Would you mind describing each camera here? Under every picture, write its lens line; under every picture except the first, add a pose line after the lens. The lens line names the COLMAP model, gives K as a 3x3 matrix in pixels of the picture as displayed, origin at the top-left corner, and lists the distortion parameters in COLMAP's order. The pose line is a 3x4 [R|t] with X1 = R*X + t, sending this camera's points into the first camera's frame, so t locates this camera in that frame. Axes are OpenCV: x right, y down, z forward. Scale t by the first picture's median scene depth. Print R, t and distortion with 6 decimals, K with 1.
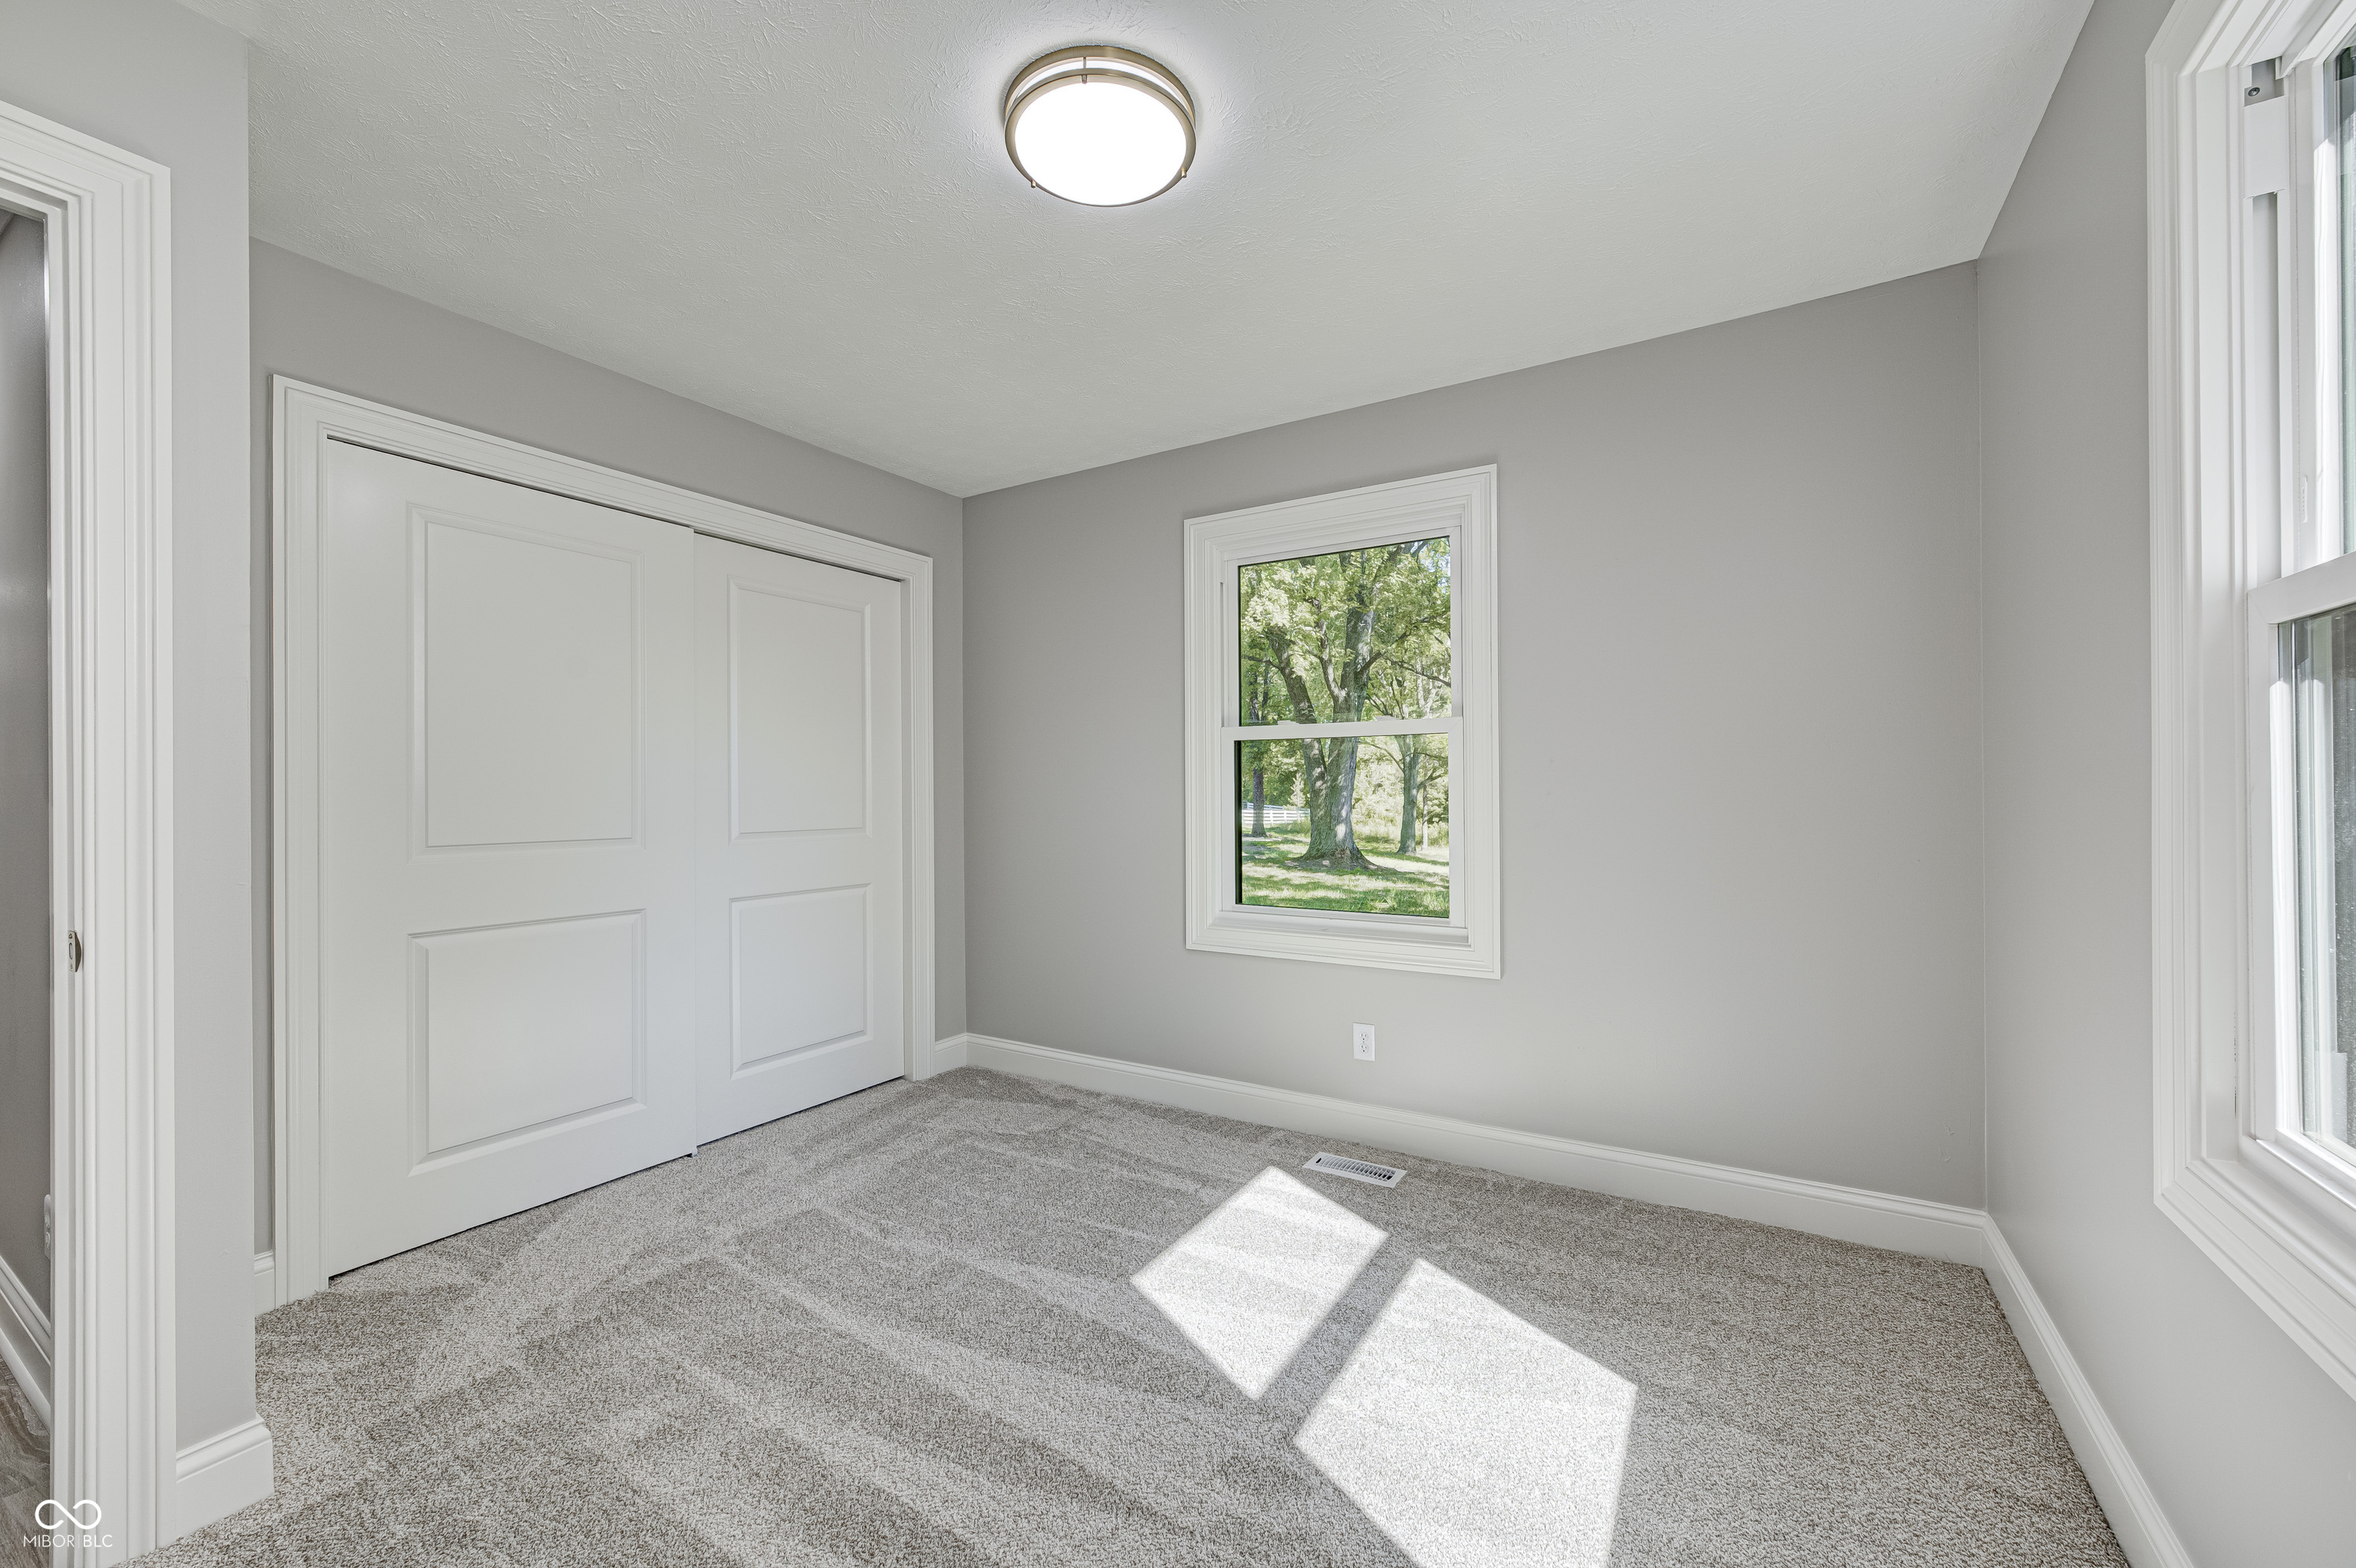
lens RADIAL K [[943.2, 0, 1176.3], [0, 943.2, 783.7], [0, 0, 1]] dist [-0.010765, 0.001328]
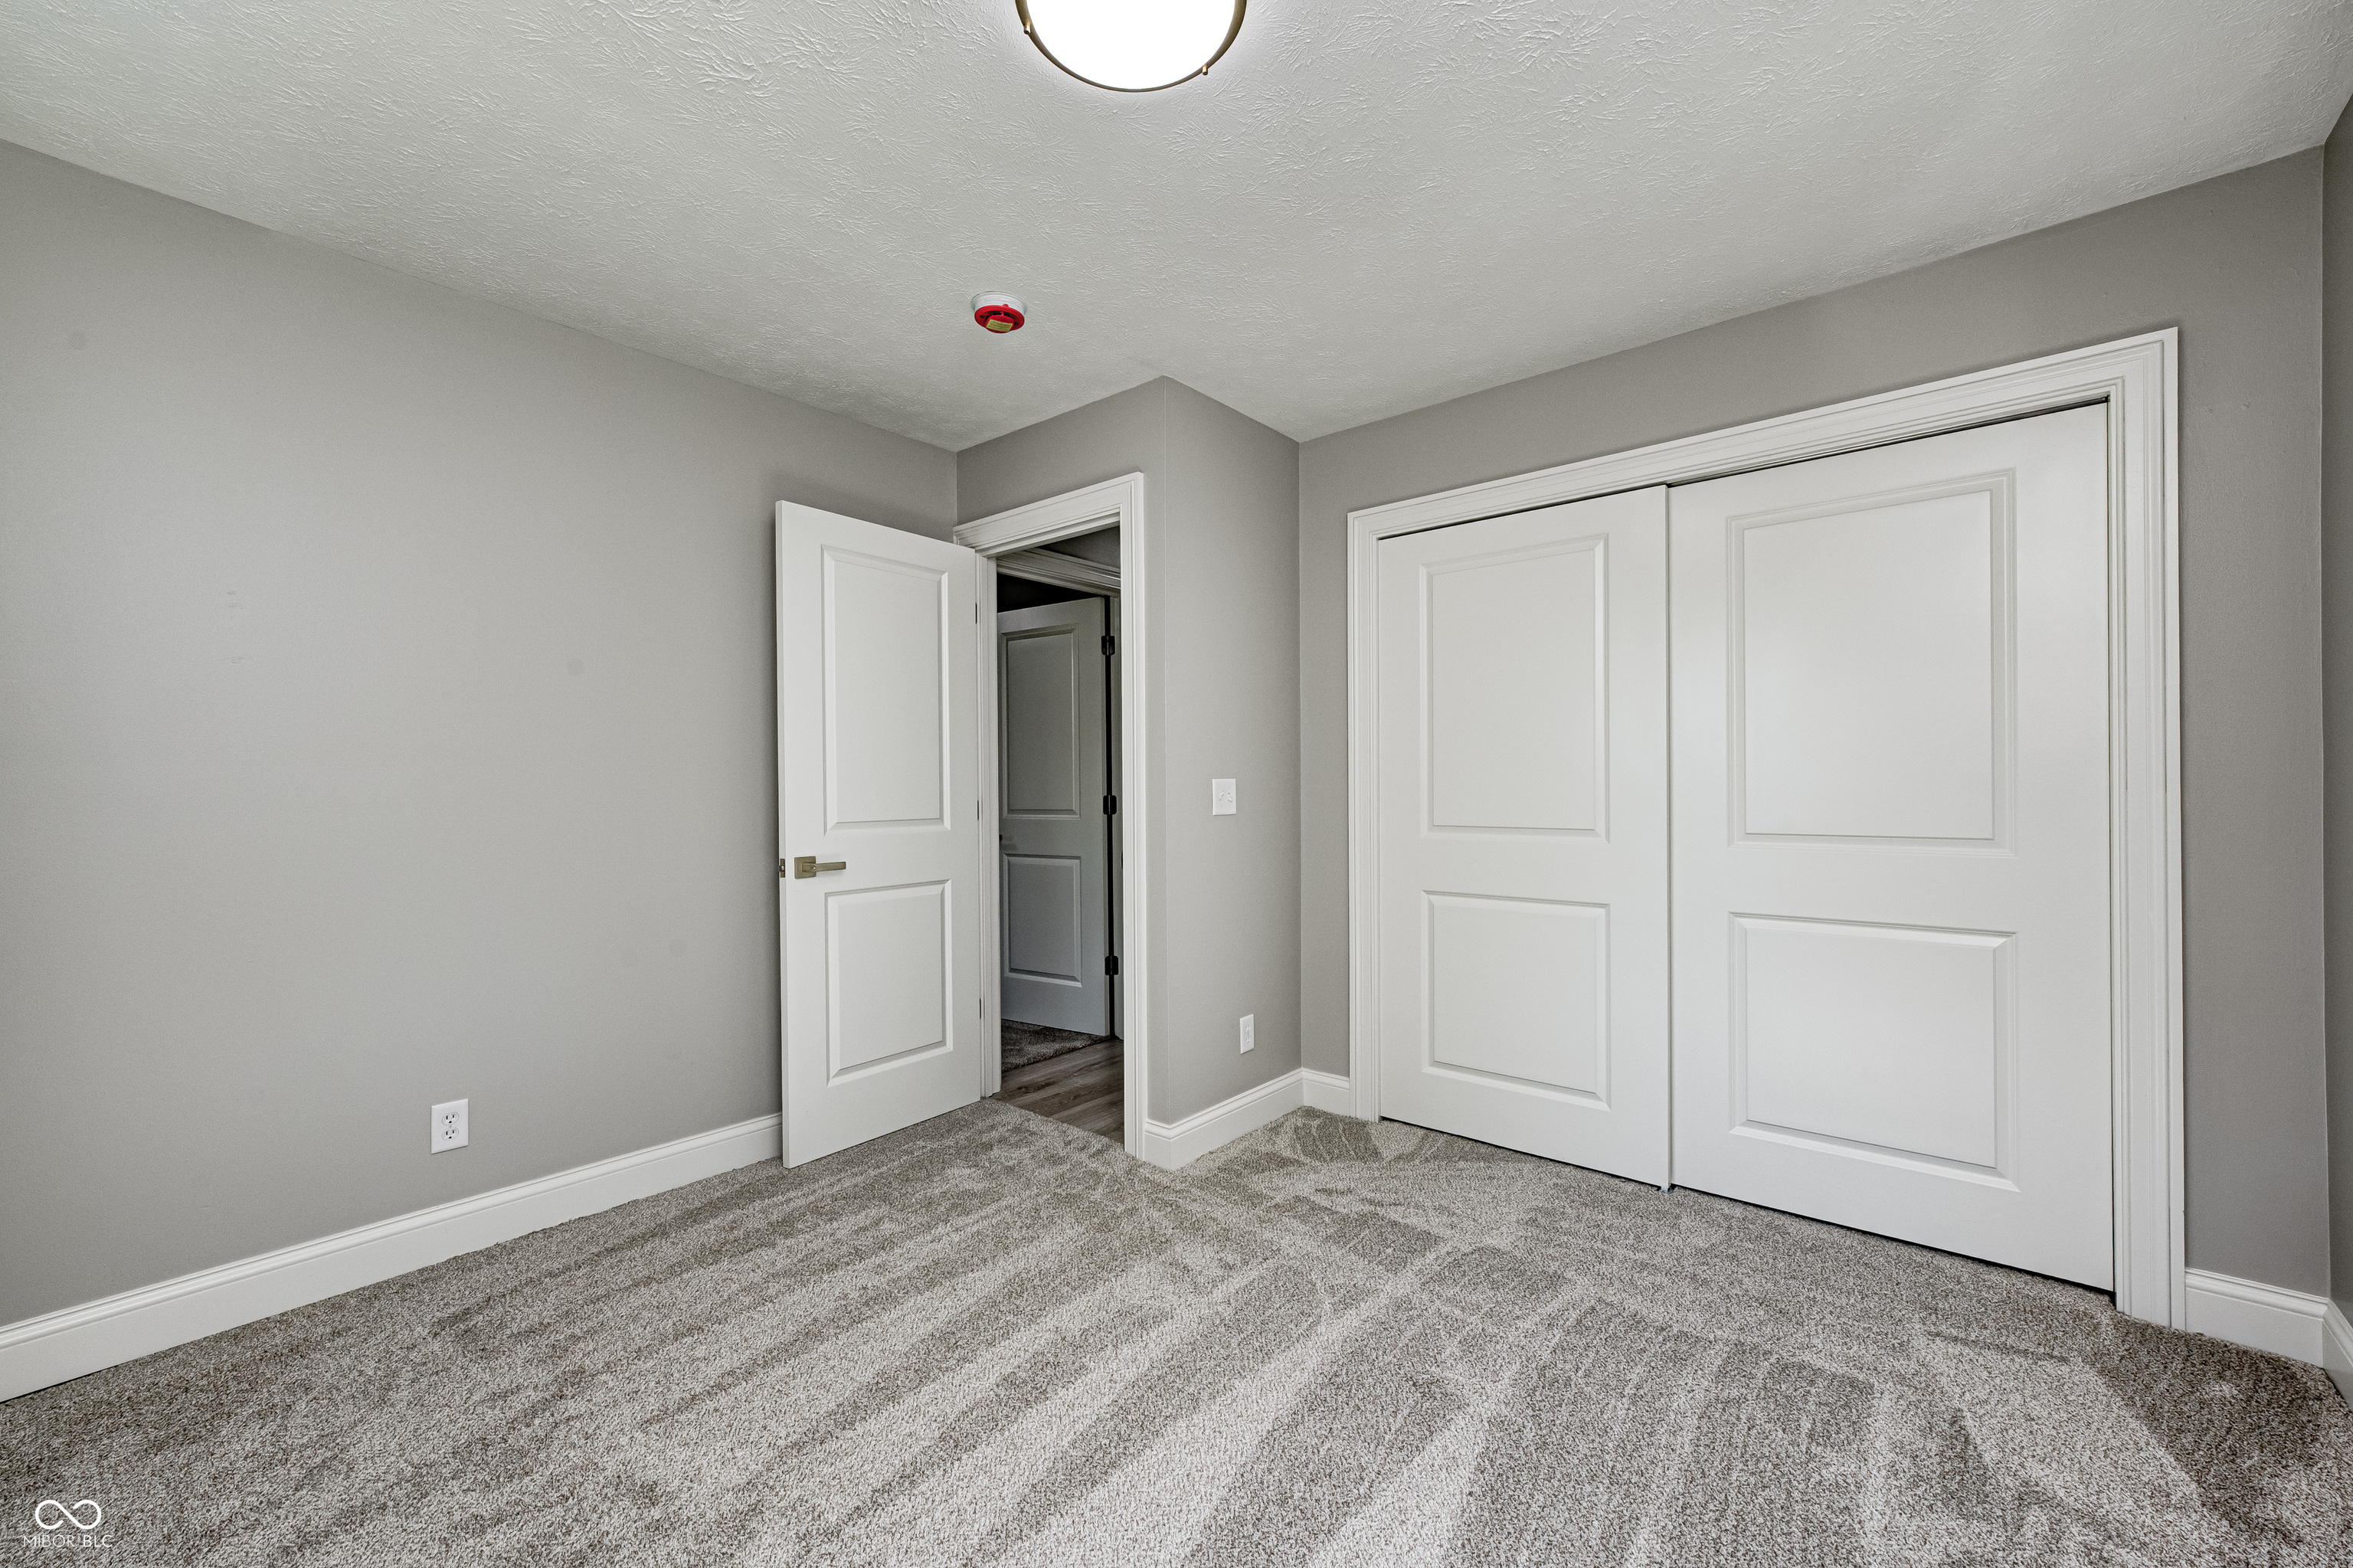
lens RADIAL K [[942.2, 0, 1187.1], [0, 942.2, 781.2], [0, 0, 1]] dist [-0.010765, 0.001328]
pose [[-0.176044, 0.001651, -0.984381, 0.497810], [0.015256, 0.999883, -0.001051, 0.002132], [0.984264, -0.015203, -0.176048, 0.814775]]
